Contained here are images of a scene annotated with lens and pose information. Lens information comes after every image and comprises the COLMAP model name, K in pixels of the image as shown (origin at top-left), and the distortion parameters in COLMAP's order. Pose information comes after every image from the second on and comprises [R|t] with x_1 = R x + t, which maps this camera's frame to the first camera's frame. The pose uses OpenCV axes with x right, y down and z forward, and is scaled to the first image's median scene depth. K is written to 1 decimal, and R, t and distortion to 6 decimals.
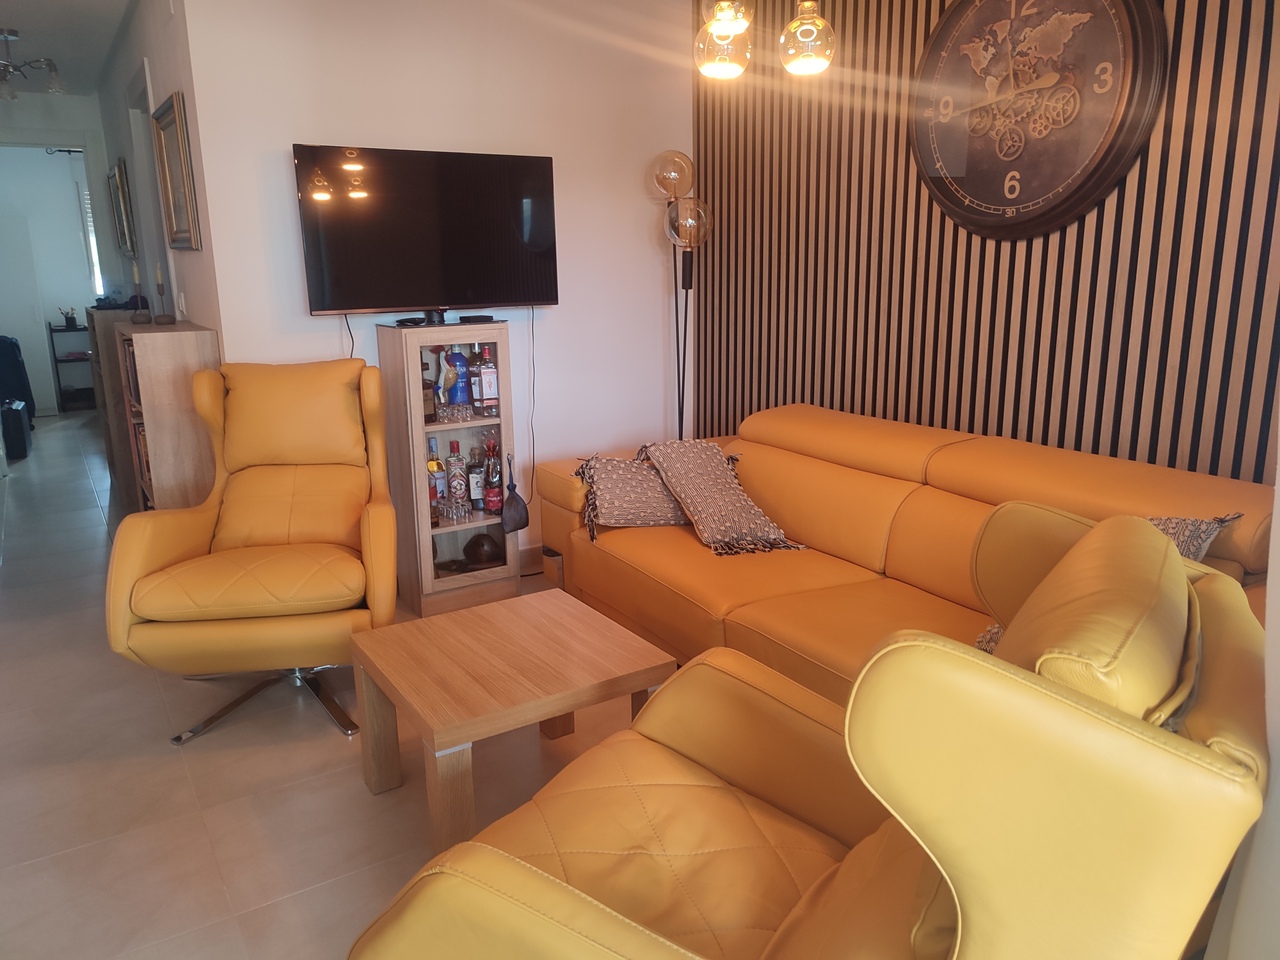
lens RADIAL K [[937.2, 0, 639.3], [0, 937.2, 485.1], [0, 0, 1]] dist [0.013367, -0.014073]
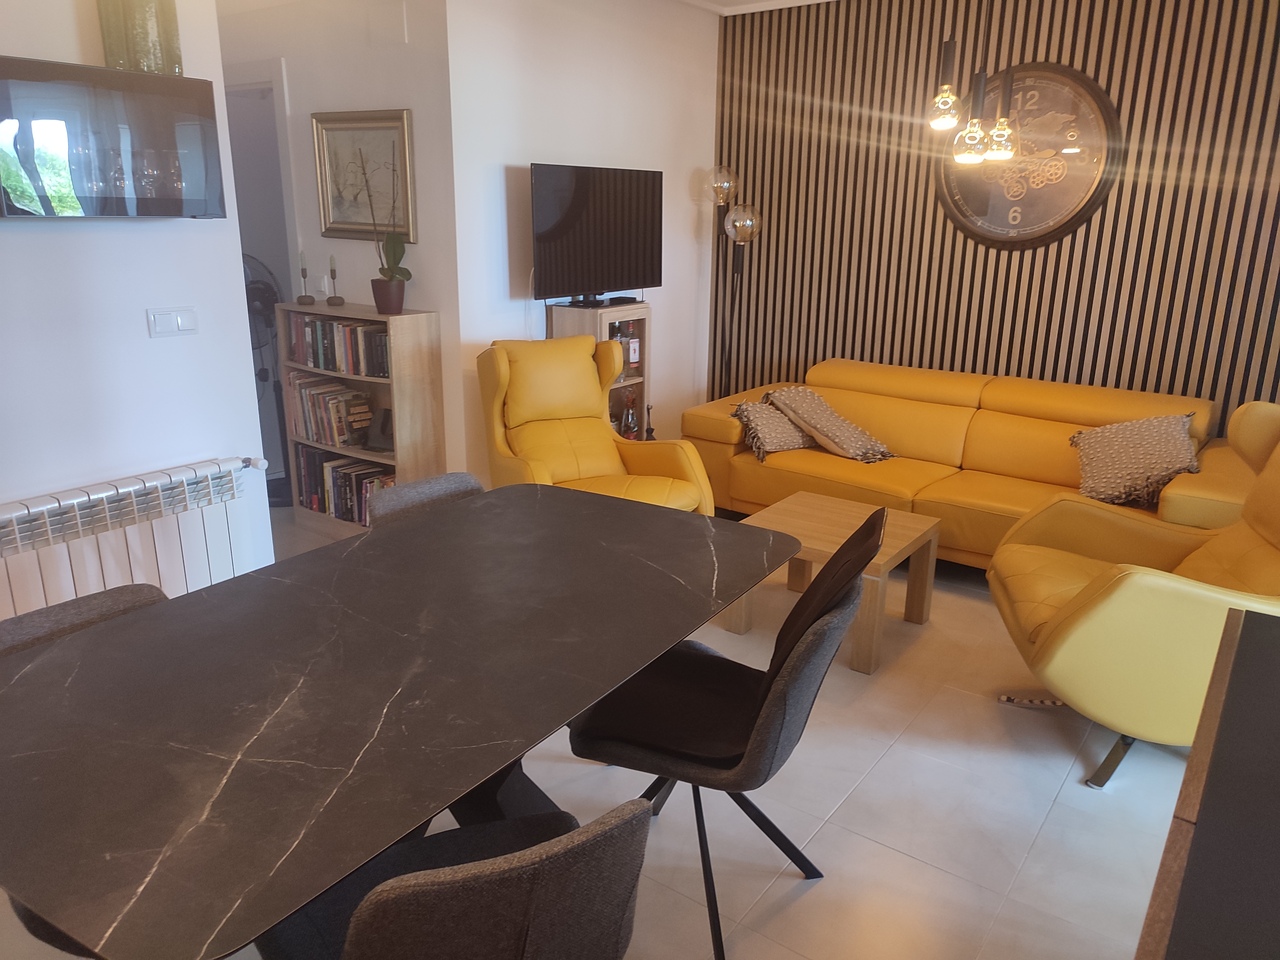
lens RADIAL K [[937.2, 0, 635.0], [0, 937.2, 484.9], [0, 0, 1]] dist [0.013367, -0.014073]
pose [[0.930957, -0.077487, 0.356811, -0.722799], [0.060025, 0.996406, 0.059773, -0.001860], [-0.360160, -0.034228, 0.932262, -0.231396]]
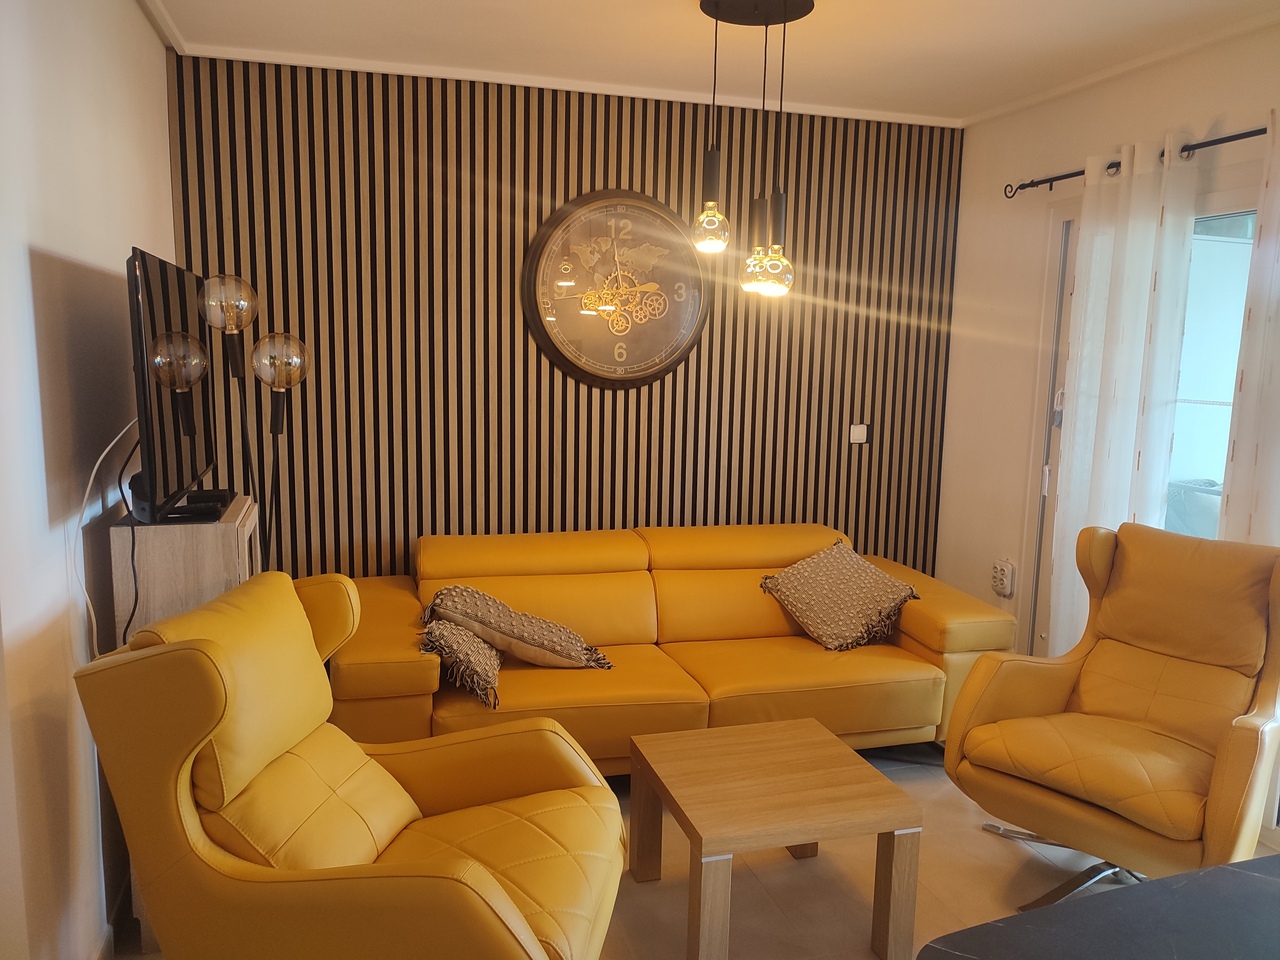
lens RADIAL K [[937.2, 0, 634.7], [0, 937.2, 484.1], [0, 0, 1]] dist [0.013367, -0.014073]
pose [[0.272026, -0.112945, 0.955639, -0.879988], [0.200945, 0.977862, 0.058372, -0.185463], [-0.941075, 0.176152, 0.288700, 0.555251]]
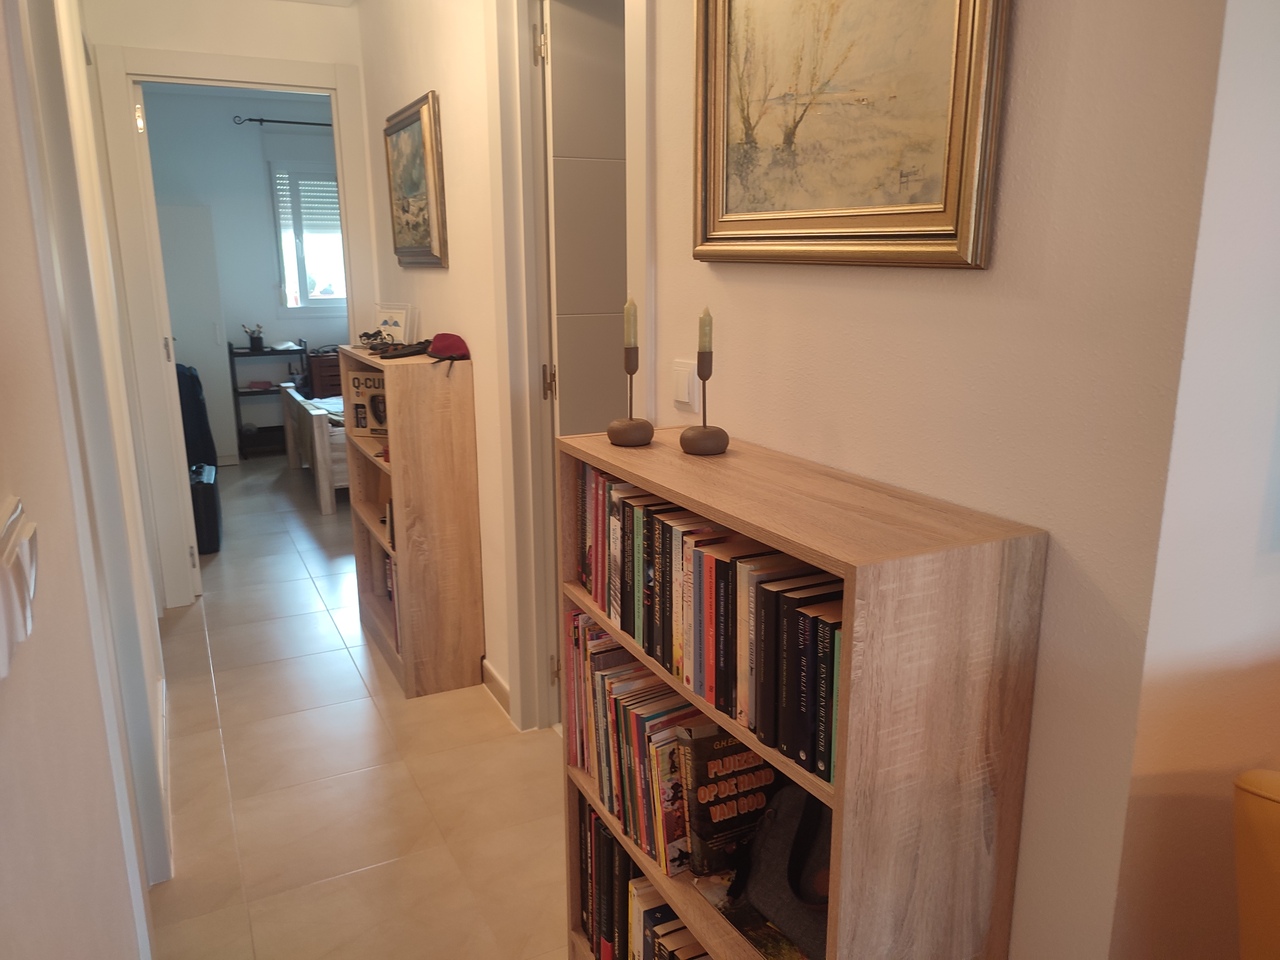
lens RADIAL K [[937.2, 0, 629.6], [0, 937.2, 484.4], [0, 0, 1]] dist [0.013367, -0.014073]
pose [[0.994076, 0.029357, -0.104649, -0.606271], [-0.029180, 0.999569, 0.003220, -0.193458], [0.104698, -0.000147, 0.994504, 0.745942]]
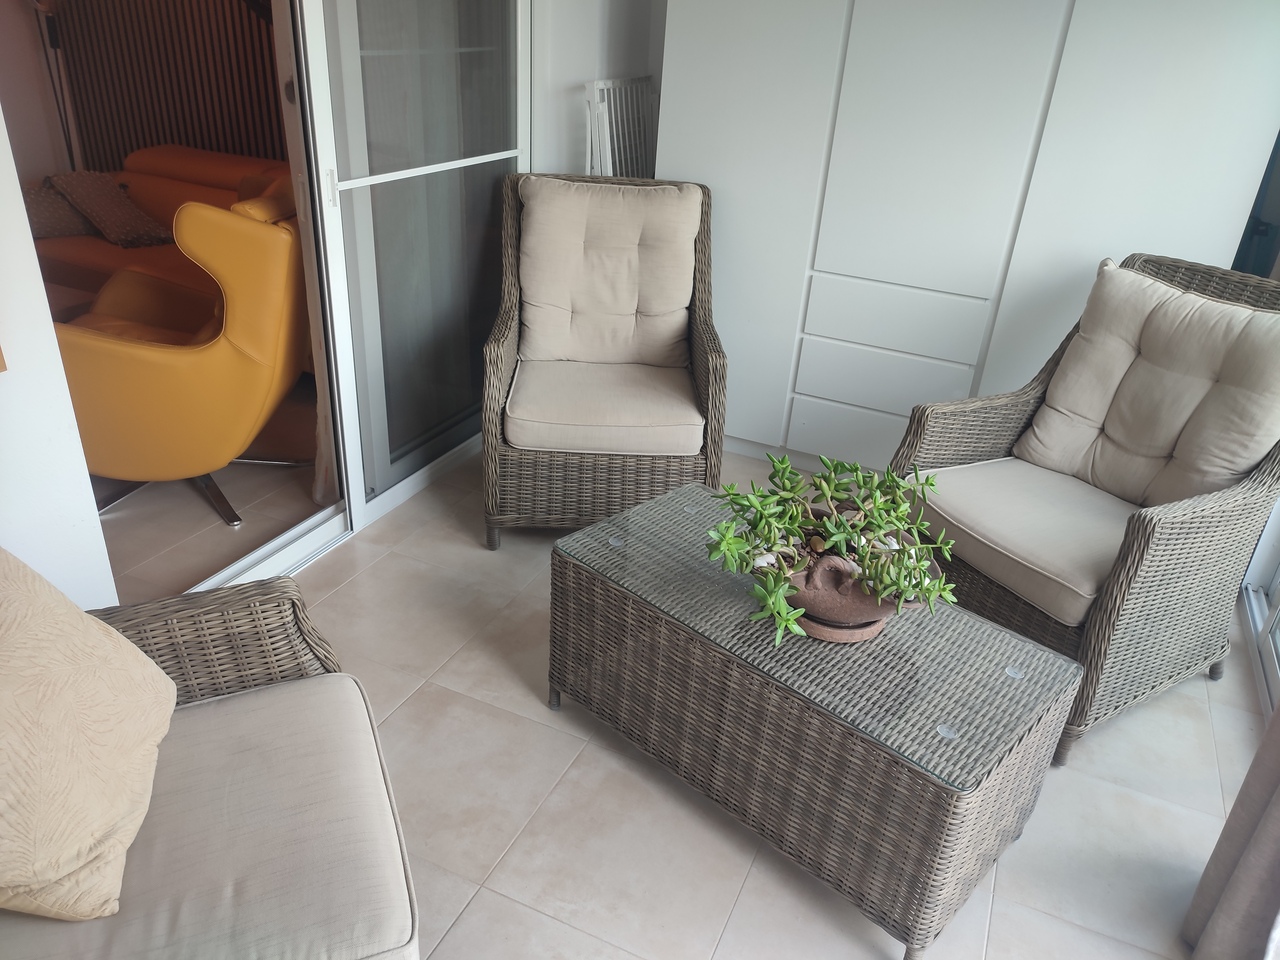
lens RADIAL K [[937.2, 0, 651.4], [0, 937.2, 468.8], [0, 0, 1]] dist [0.013367, -0.014073]
pose [[0.828682, -0.190222, 0.526405, -0.070953], [0.062497, 0.966044, 0.250705, 0.084194], [-0.556220, -0.174856, 0.812431, -0.695389]]
